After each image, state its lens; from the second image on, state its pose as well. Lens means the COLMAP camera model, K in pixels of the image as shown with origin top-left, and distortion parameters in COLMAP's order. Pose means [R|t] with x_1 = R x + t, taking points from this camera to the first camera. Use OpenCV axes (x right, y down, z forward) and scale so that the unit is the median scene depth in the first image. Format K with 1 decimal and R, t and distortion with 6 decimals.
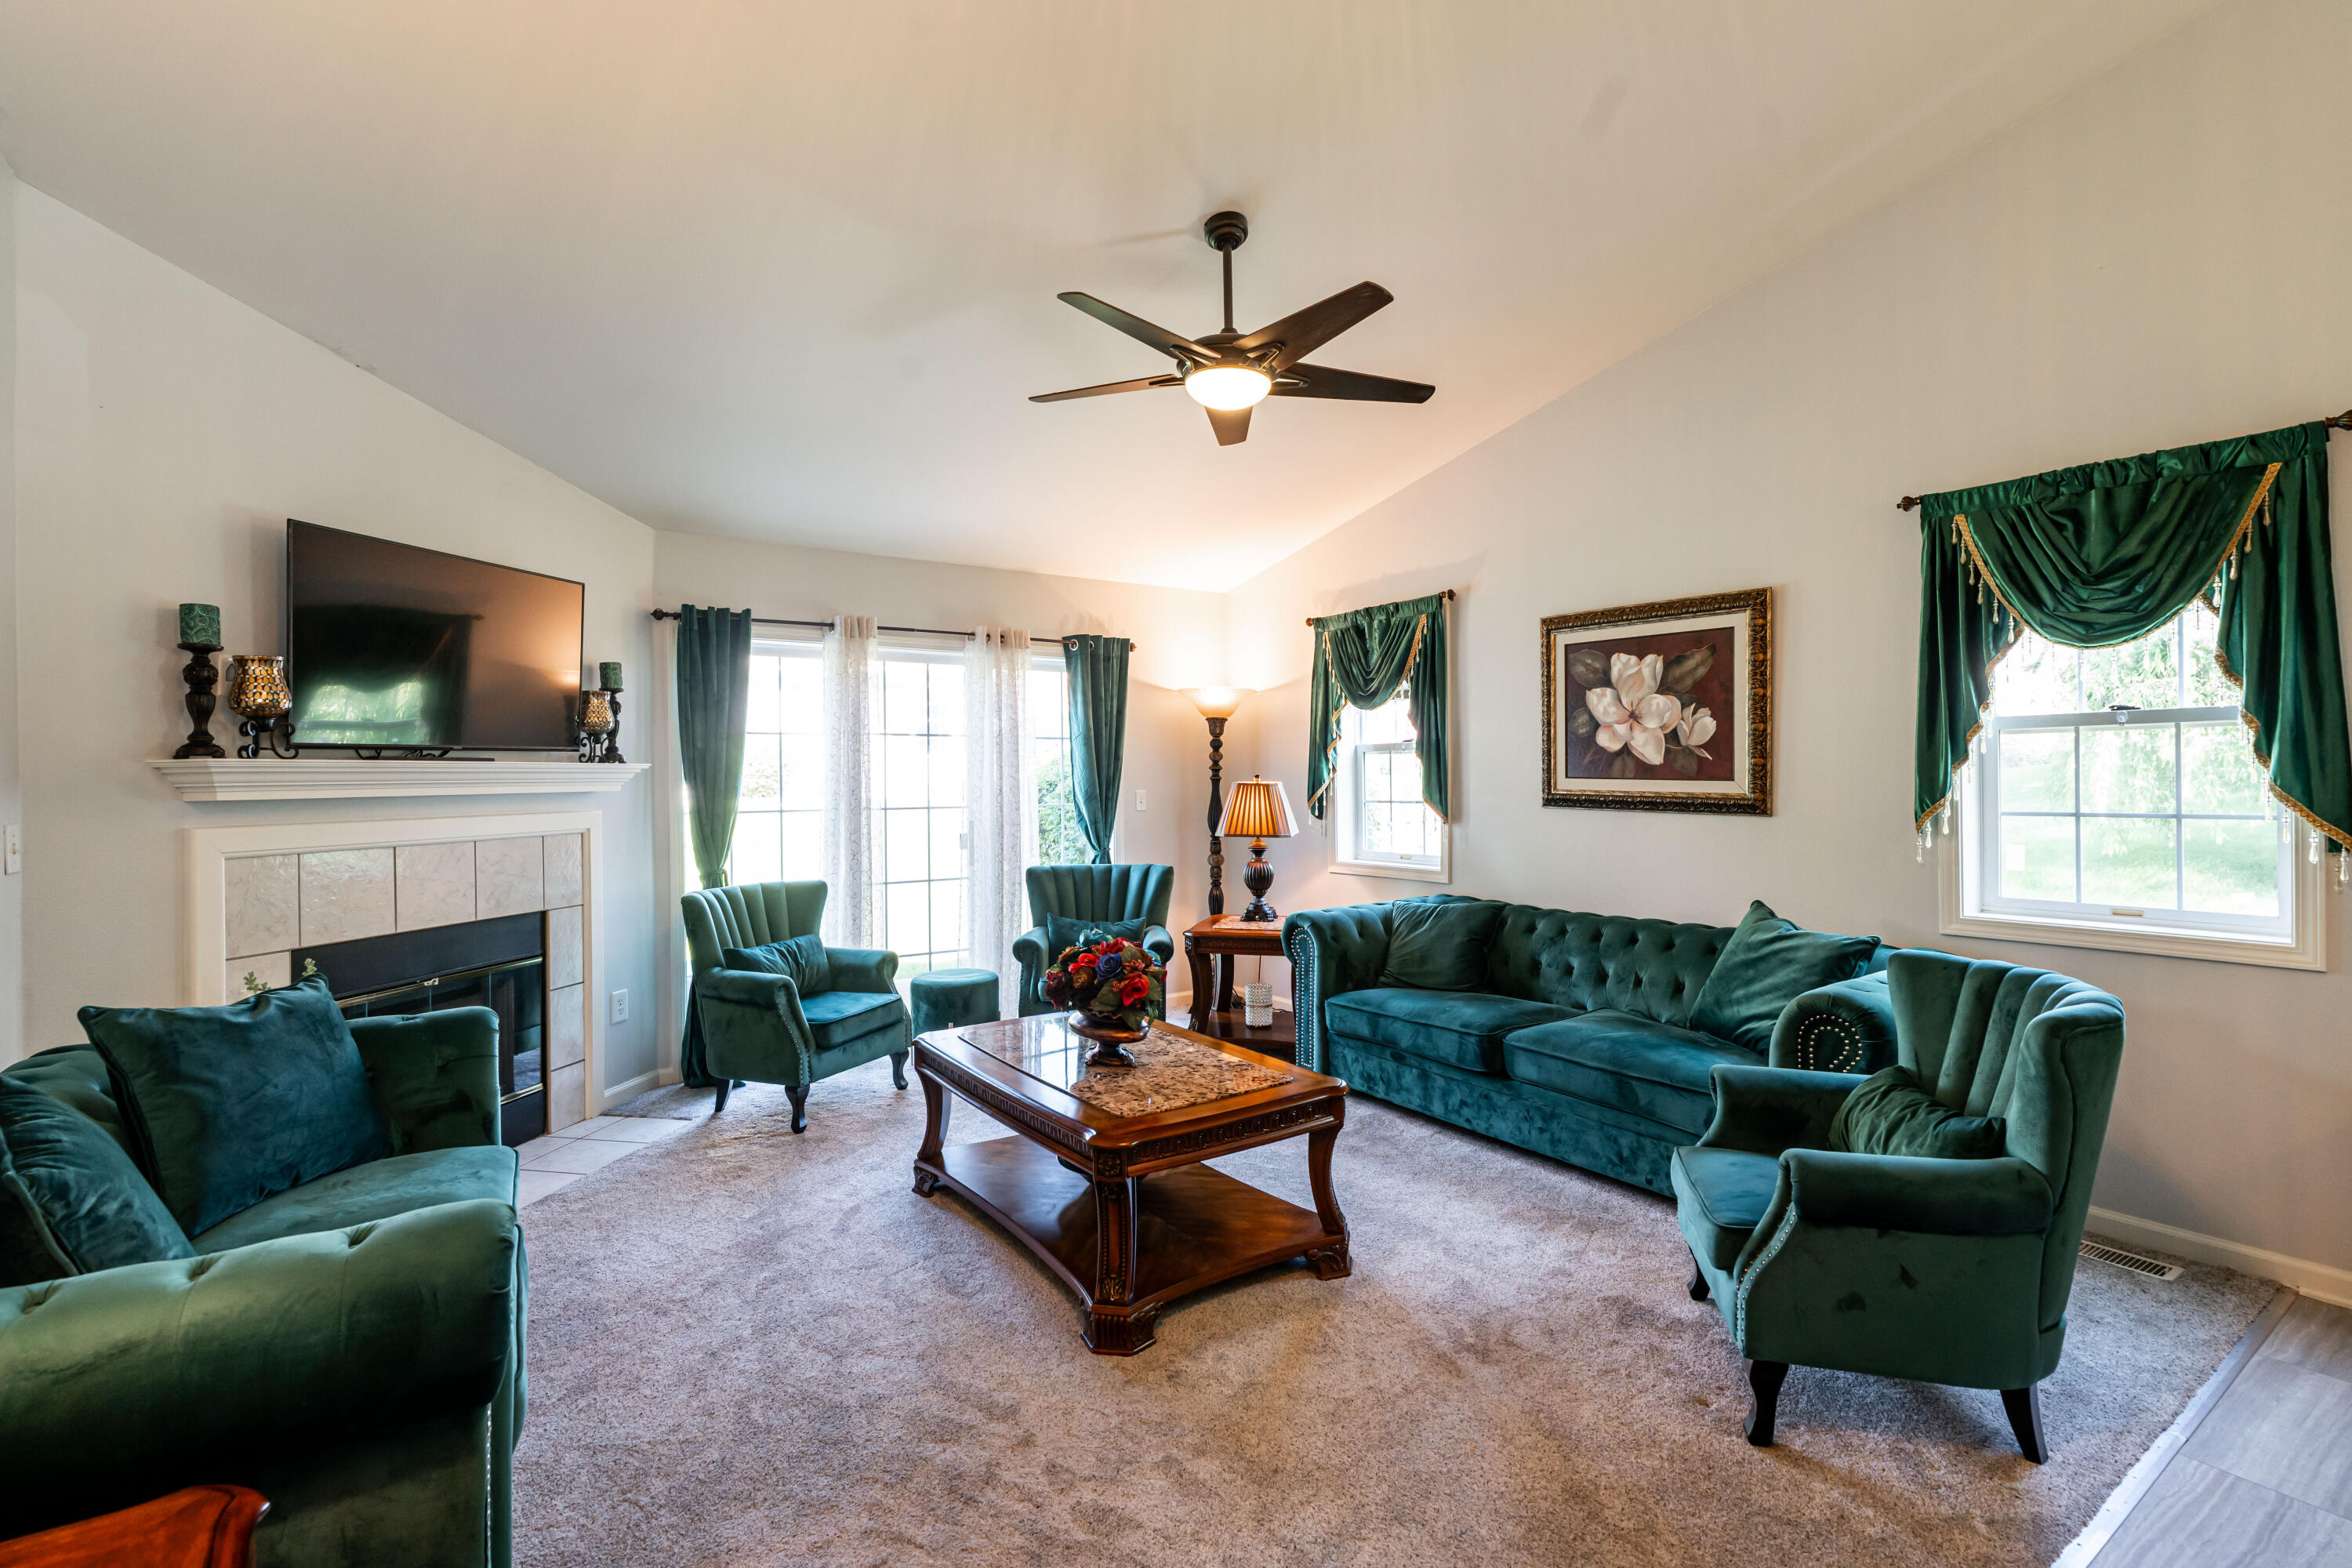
lens RADIAL K [[1070.0, 0, 1194.1], [0, 1070.0, 776.5], [0, 0, 1]] dist [-0.001150, -0.002070]
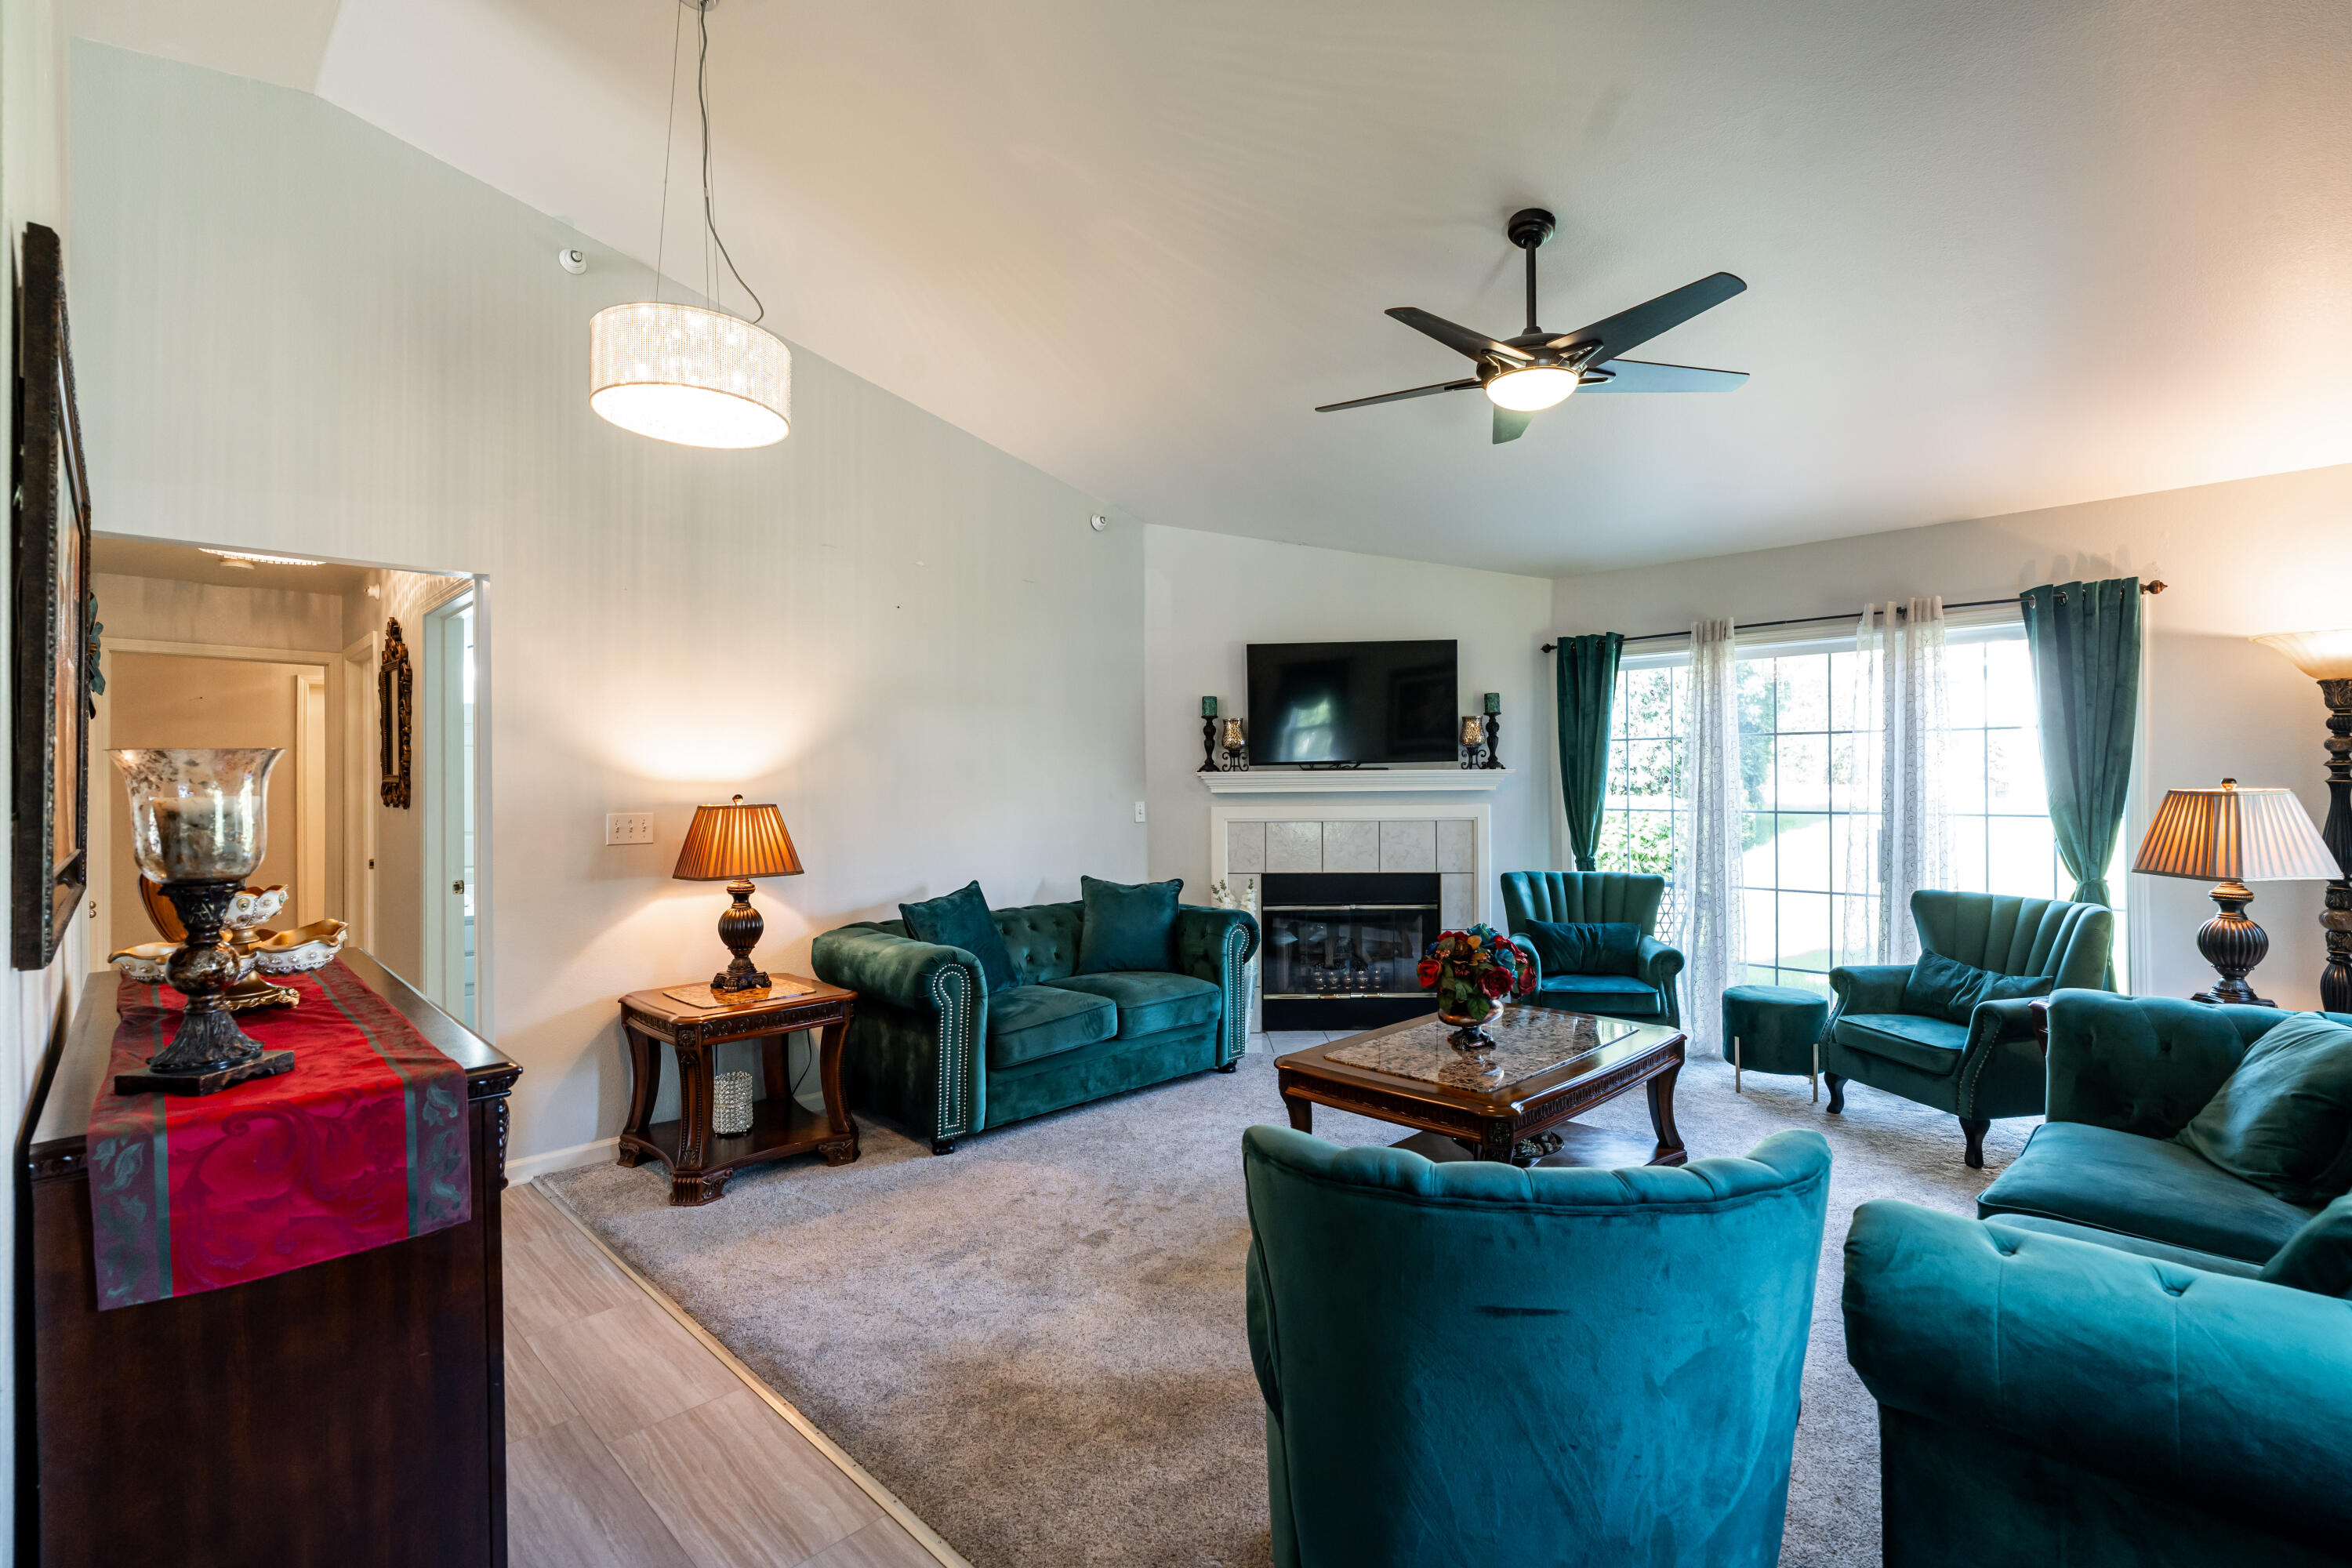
lens RADIAL K [[1070.0, 0, 1163.9], [0, 1070.0, 782.3], [0, 0, 1]] dist [-0.001150, -0.002070]
pose [[0.173619, 0.007520, -0.984784, 0.704042], [0.006056, 0.999944, 0.008703, -0.009893], [0.984794, -0.007475, 0.173563, 0.371988]]
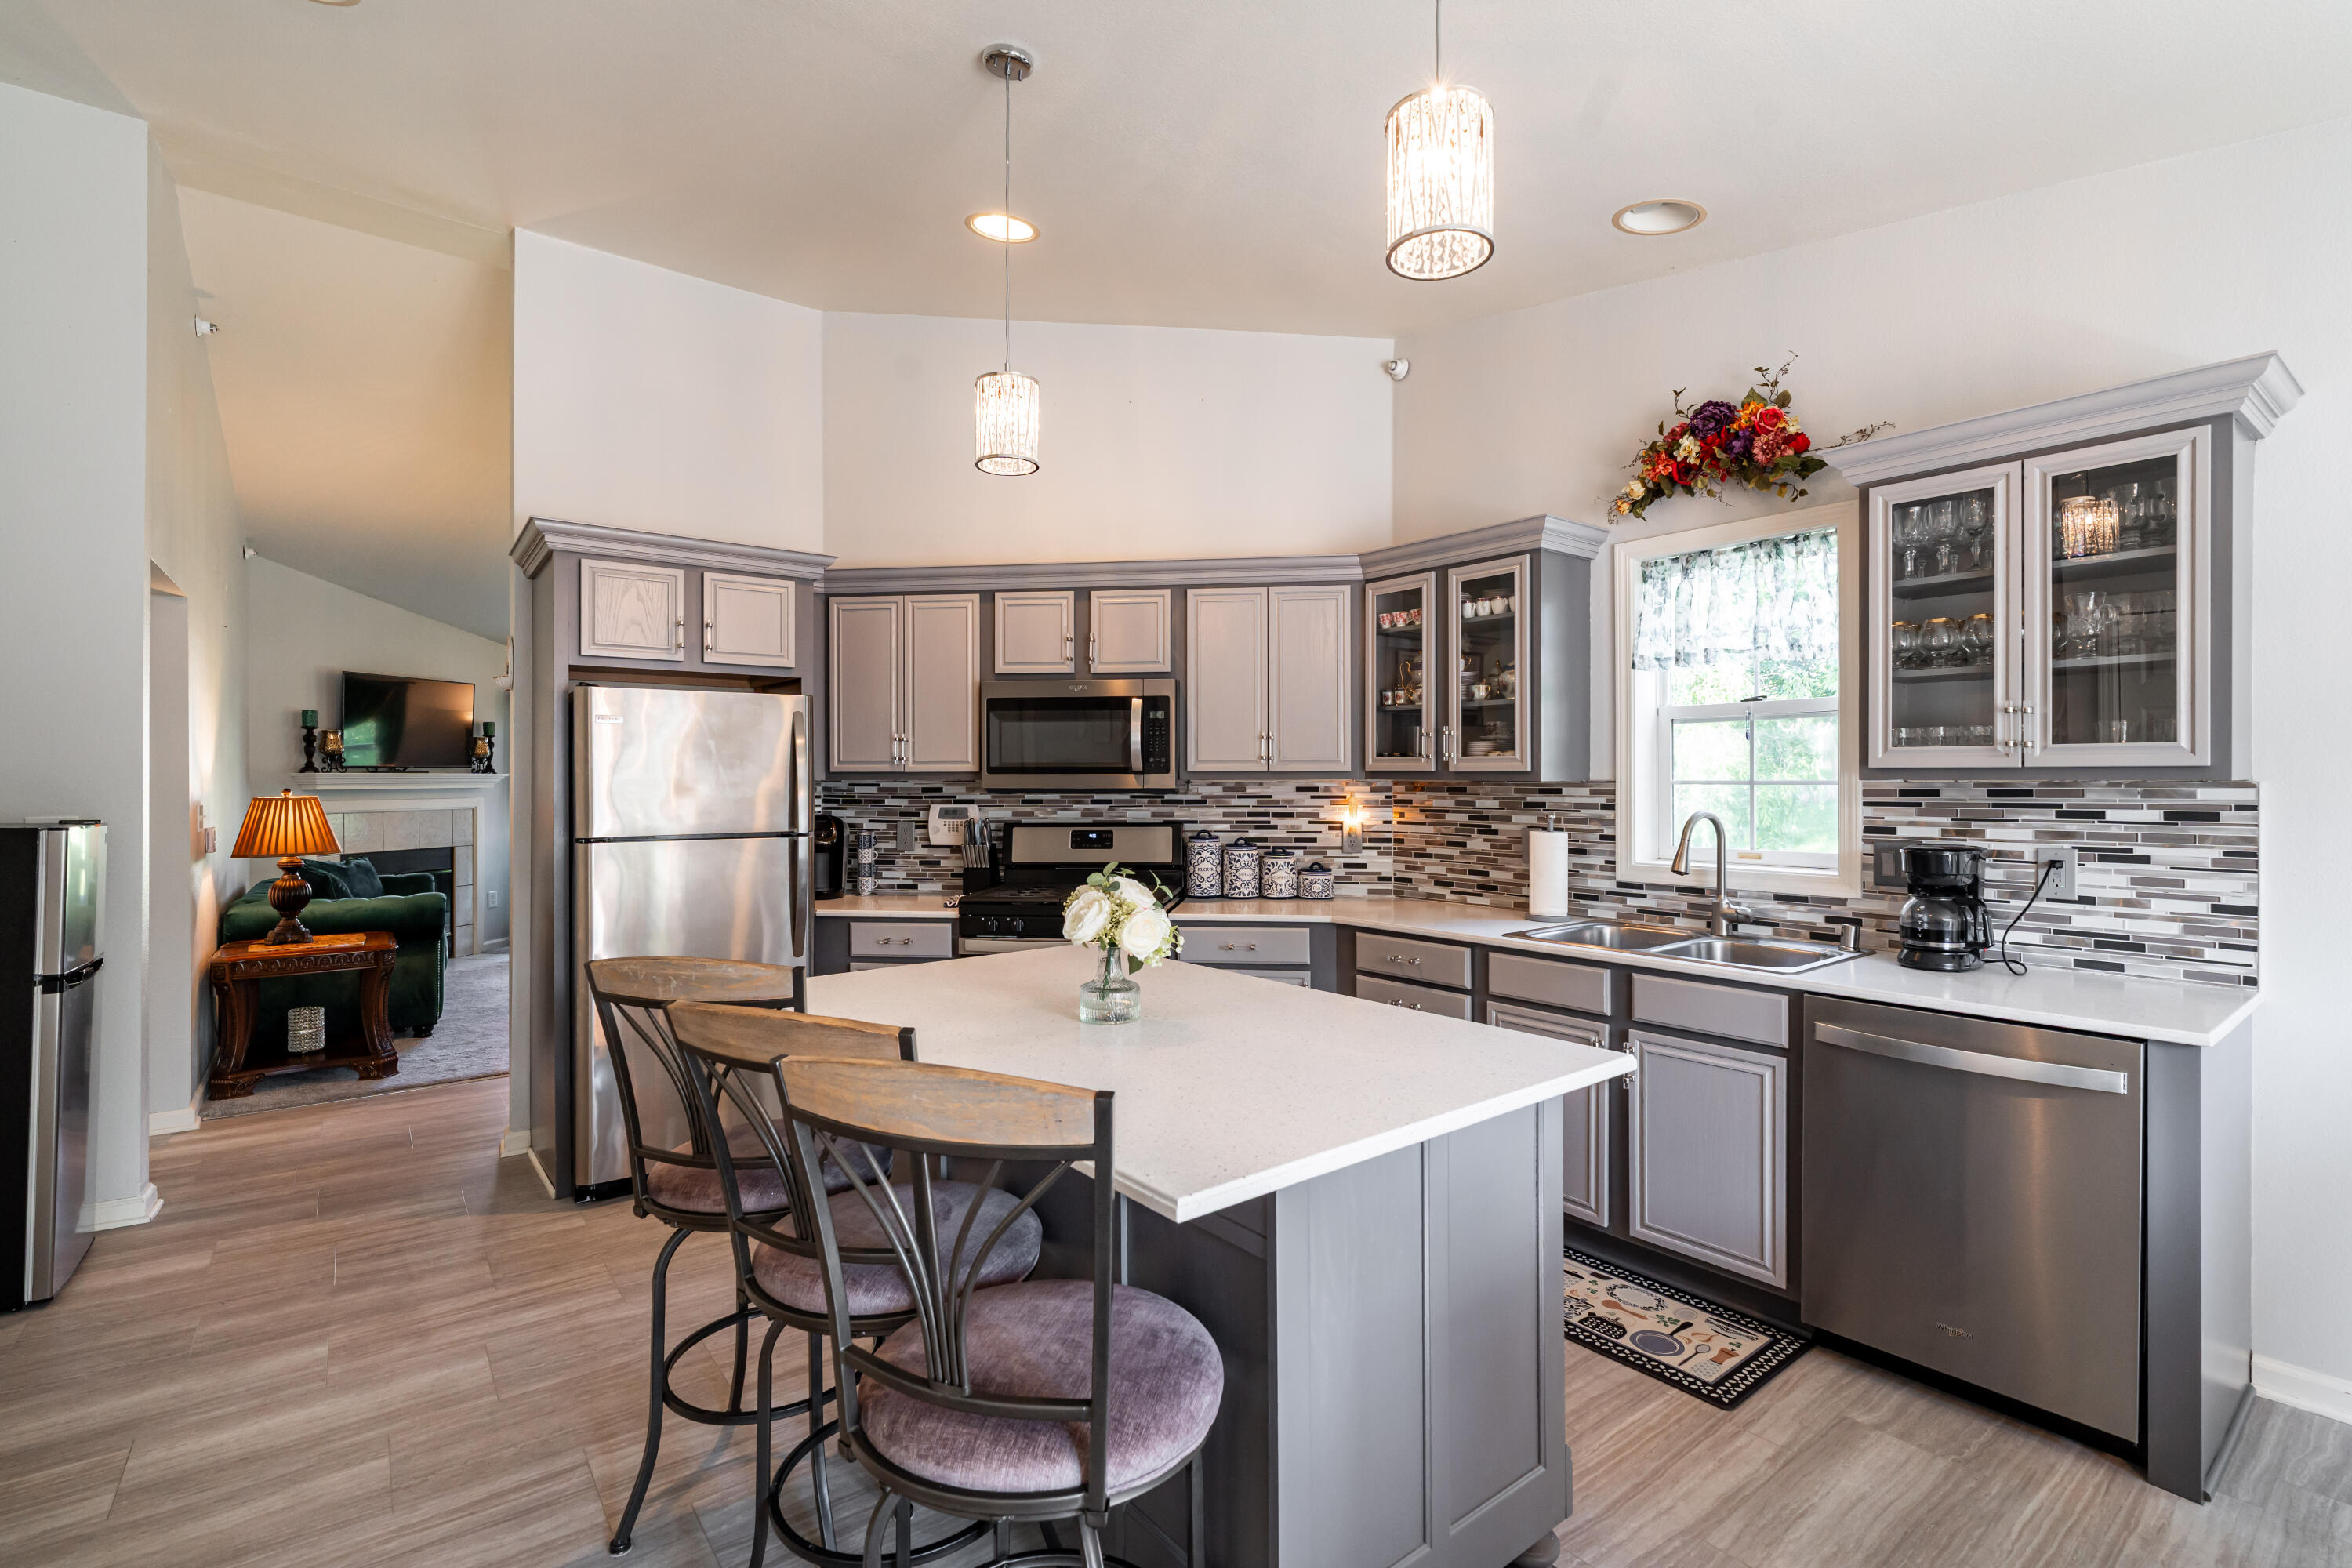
lens RADIAL K [[1070.0, 0, 1186.7], [0, 1070.0, 780.4], [0, 0, 1]] dist [-0.001150, -0.002070]
pose [[0.997997, 0.004983, 0.063062, 0.615882], [-0.004836, 0.999985, -0.002472, -0.001692], [-0.063074, 0.002162, 0.998007, -1.048261]]
